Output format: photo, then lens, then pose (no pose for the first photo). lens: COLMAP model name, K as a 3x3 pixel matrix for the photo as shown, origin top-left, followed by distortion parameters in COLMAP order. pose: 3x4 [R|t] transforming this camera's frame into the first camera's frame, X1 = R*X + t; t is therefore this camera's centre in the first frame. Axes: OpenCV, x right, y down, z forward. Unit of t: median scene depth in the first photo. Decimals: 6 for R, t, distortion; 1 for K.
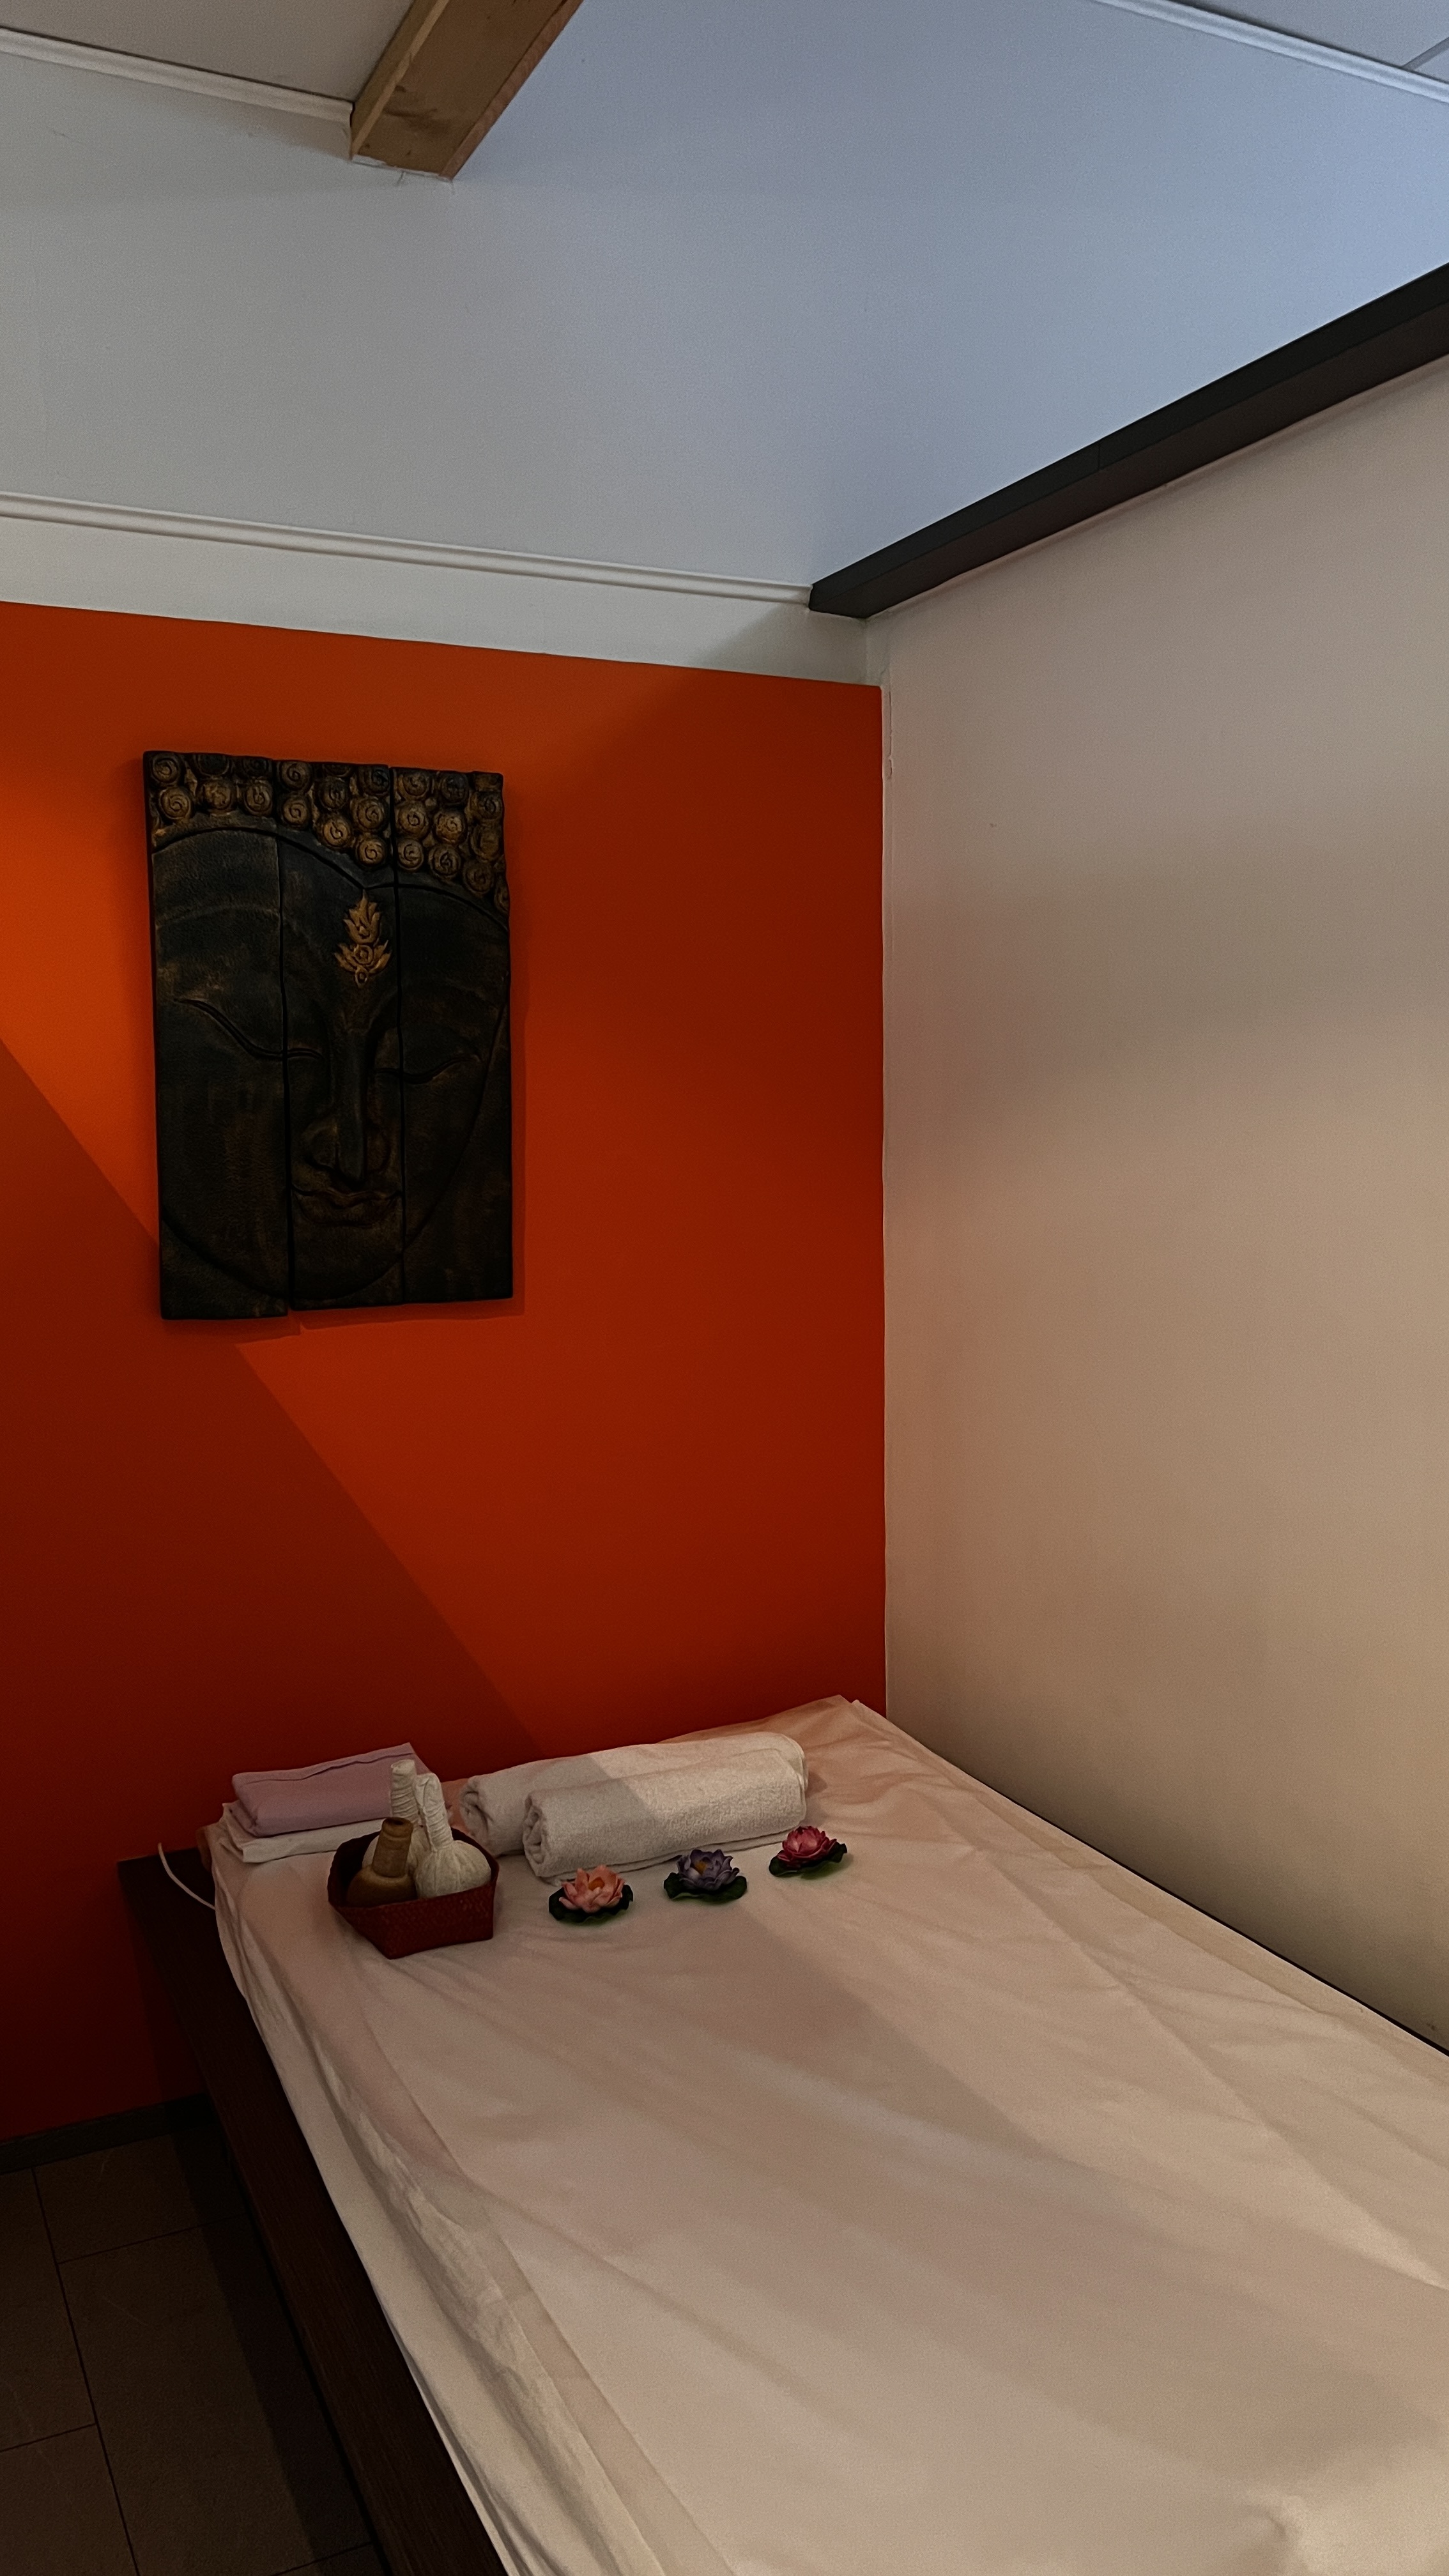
lens RADIAL K [[1986.5, 0, 722.7], [0, 1986.5, 1285.5], [0, 0, 1]] dist [-0.002590, -0.000768]
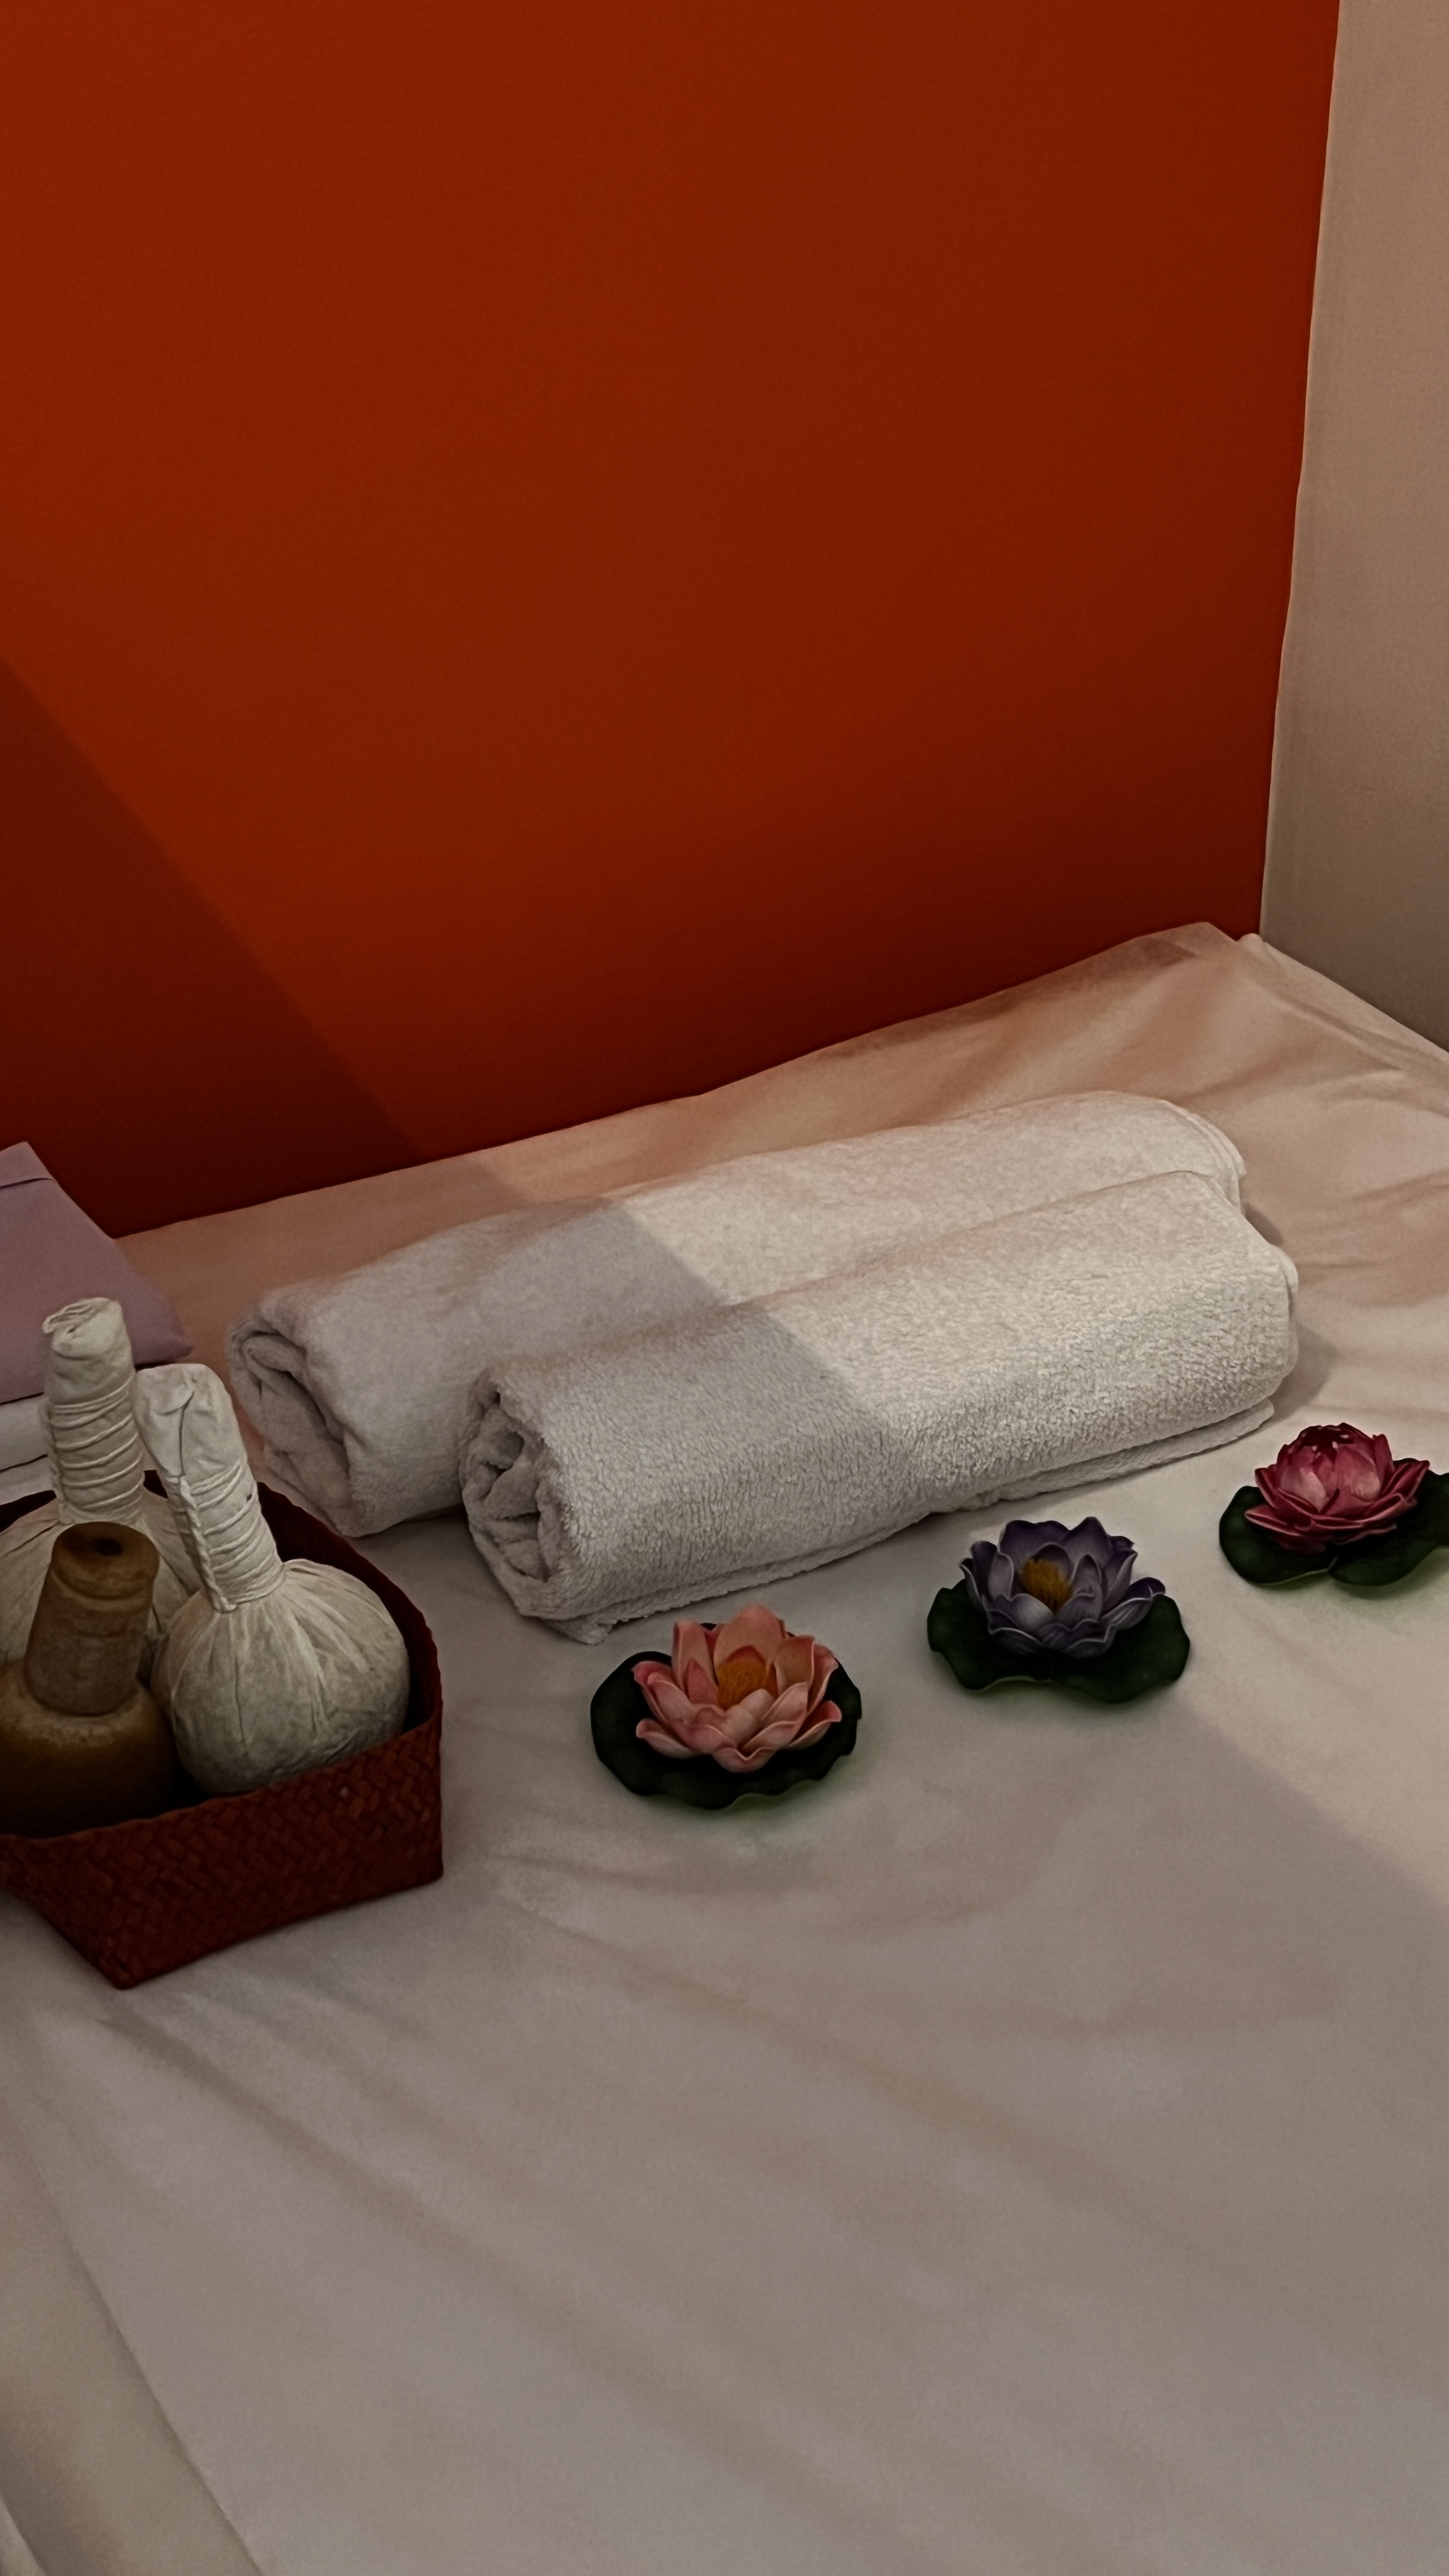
lens RADIAL K [[3663.4, 0, 730.0], [0, 3663.4, 1286.1], [0, 0, 1]] dist [0.287297, 0.000000]
pose [[0.994697, -0.036626, 0.096110, -0.117173], [-0.001533, 0.929062, 0.369920, 0.027543], [-0.102841, -0.368106, 0.924079, 0.471397]]
